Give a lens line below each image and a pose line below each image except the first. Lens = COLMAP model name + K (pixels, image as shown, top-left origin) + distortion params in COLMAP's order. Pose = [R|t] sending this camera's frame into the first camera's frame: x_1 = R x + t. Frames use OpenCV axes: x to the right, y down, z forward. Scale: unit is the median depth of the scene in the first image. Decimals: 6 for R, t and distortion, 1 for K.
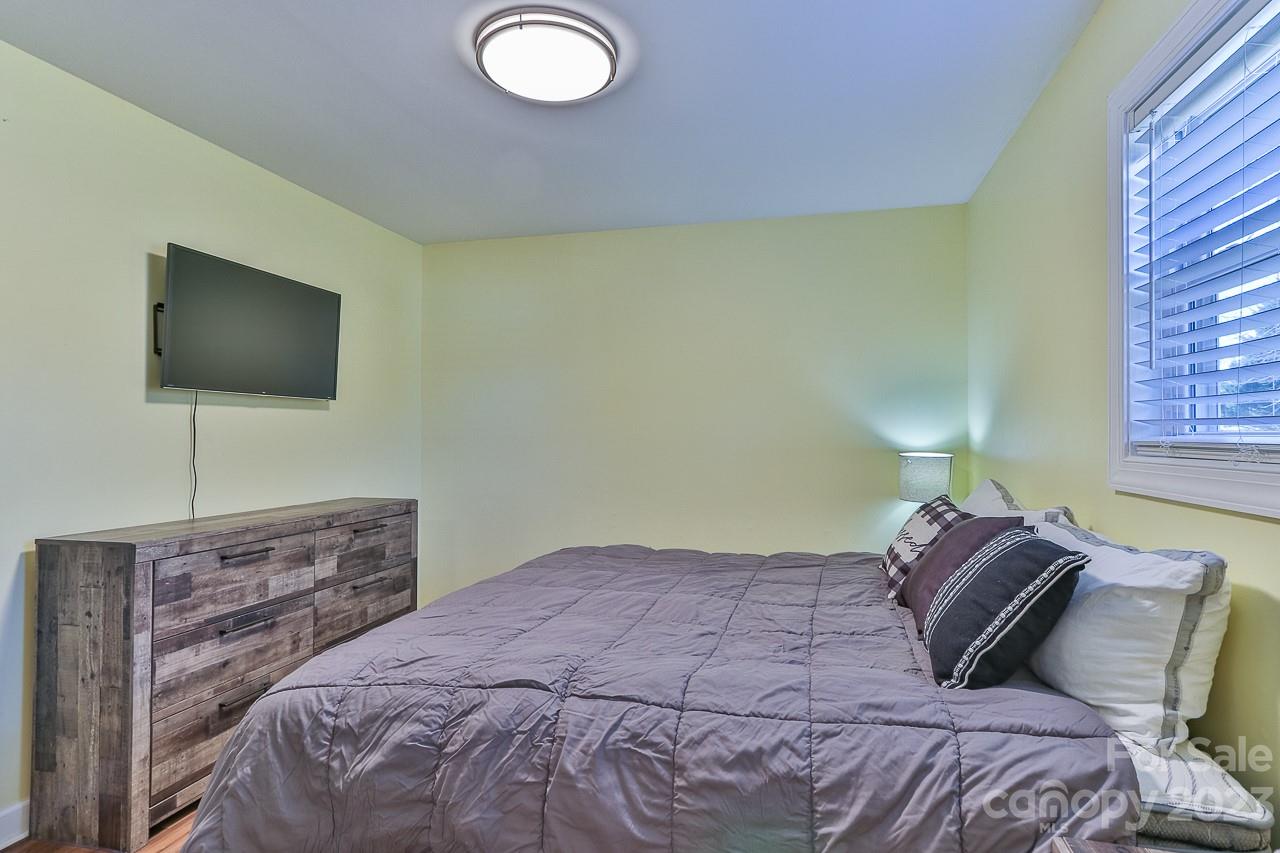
lens RADIAL K [[649.2, 0, 642.6], [0, 649.2, 425.6], [0, 0, 1]] dist [0.006410, 0.001048]
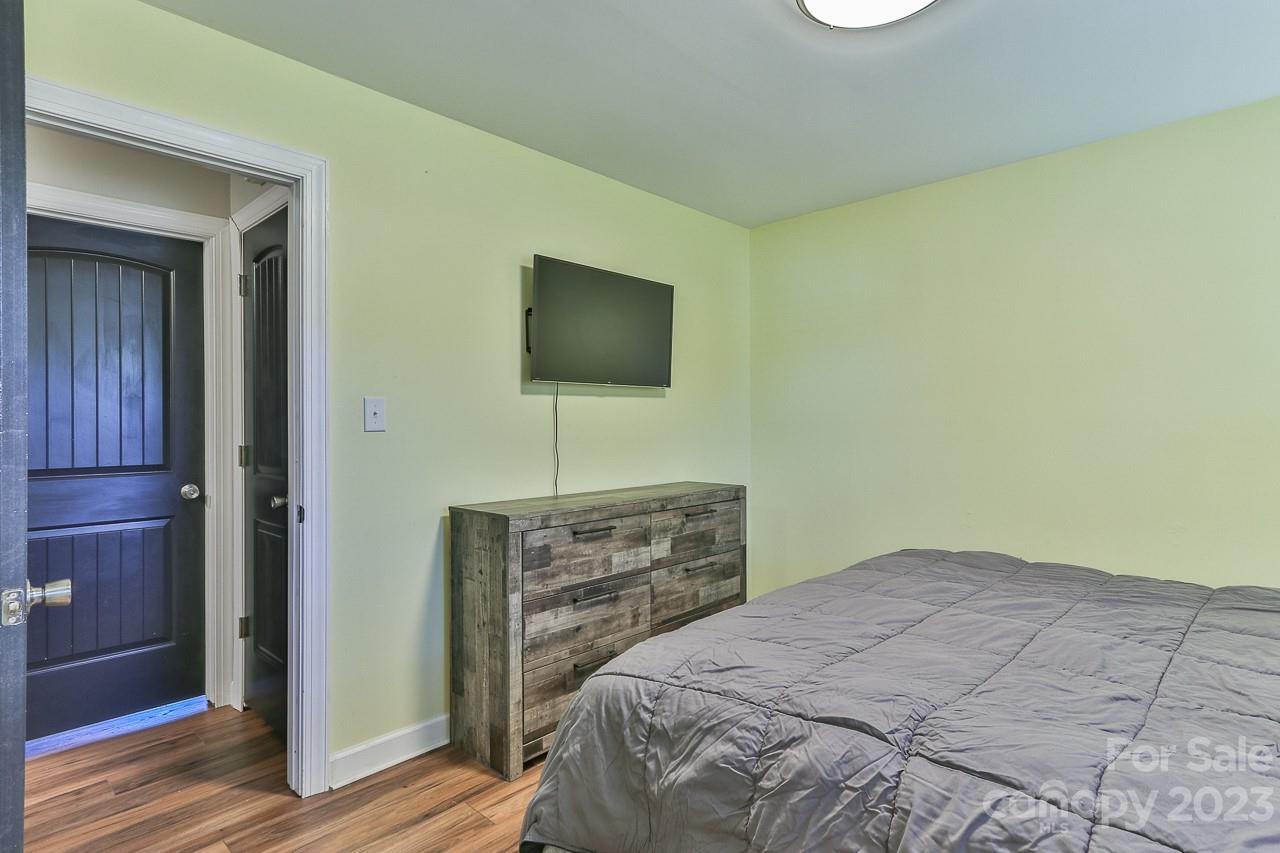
lens RADIAL K [[649.2, 0, 642.6], [0, 649.2, 425.6], [0, 0, 1]] dist [0.006410, 0.001048]
pose [[0.875601, -0.003361, -0.483023, -0.012841], [0.013979, 0.999733, 0.018385, 0.002730], [0.482832, -0.022851, 0.875415, 0.108415]]
